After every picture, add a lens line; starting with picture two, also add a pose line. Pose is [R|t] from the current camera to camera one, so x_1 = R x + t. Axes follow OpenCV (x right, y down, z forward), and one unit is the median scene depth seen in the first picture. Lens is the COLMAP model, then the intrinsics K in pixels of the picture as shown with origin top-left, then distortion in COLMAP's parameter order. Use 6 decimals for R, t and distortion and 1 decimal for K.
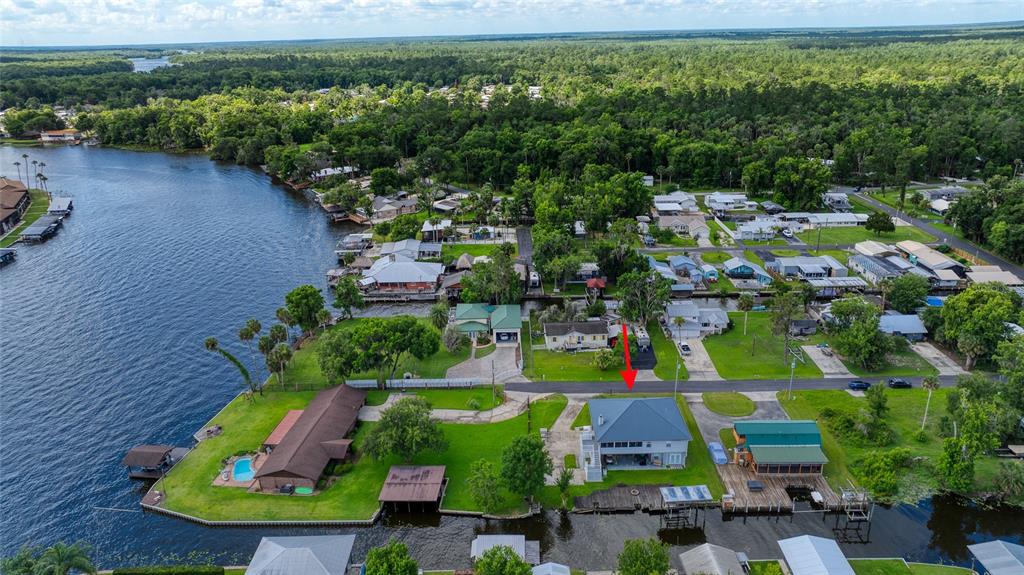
lens RADIAL K [[721.1, 0, 514.3], [0, 721.1, 286.8], [0, 0, 1]] dist [-0.013939, 0.025796]
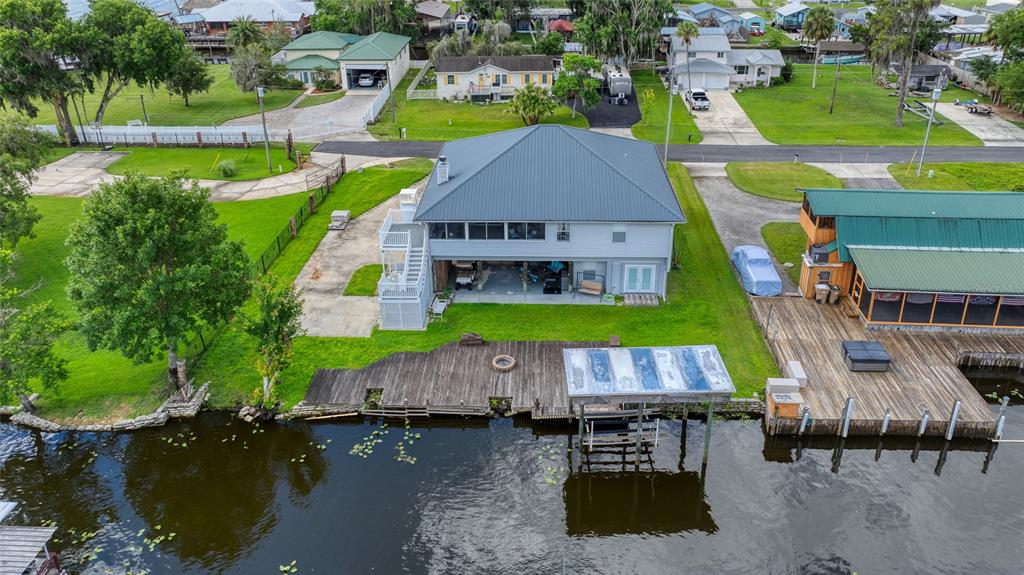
lens RADIAL K [[740.4, 0, 538.7], [0, 740.4, 218.8], [0, 0, 1]] dist [0.005548, 0.000622]
pose [[0.999569, 0.028220, -0.008059, 0.137419], [-0.027551, 0.996907, 0.073606, 0.143611], [0.010111, -0.073353, 0.997255, 0.493258]]
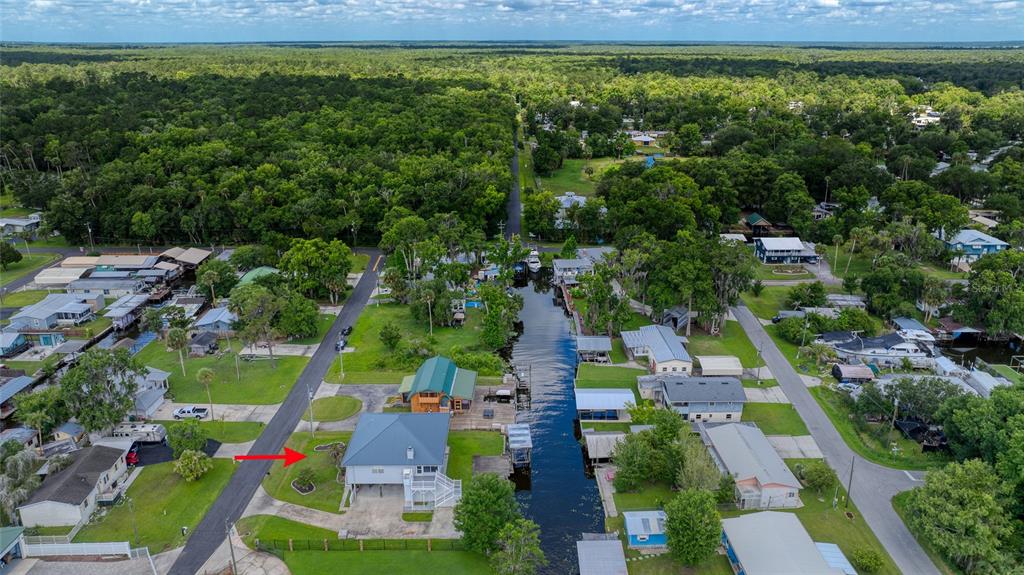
lens RADIAL K [[736.7, 0, 512.0], [0, 736.7, 287.5], [0, 0, 1]] dist [-0.014792, 0.003447]
pose [[-0.004778, -0.299508, 0.954082, -0.516582], [0.335499, 0.898313, 0.283681, -0.156165], [-0.942028, 0.321449, 0.096192, 0.589490]]
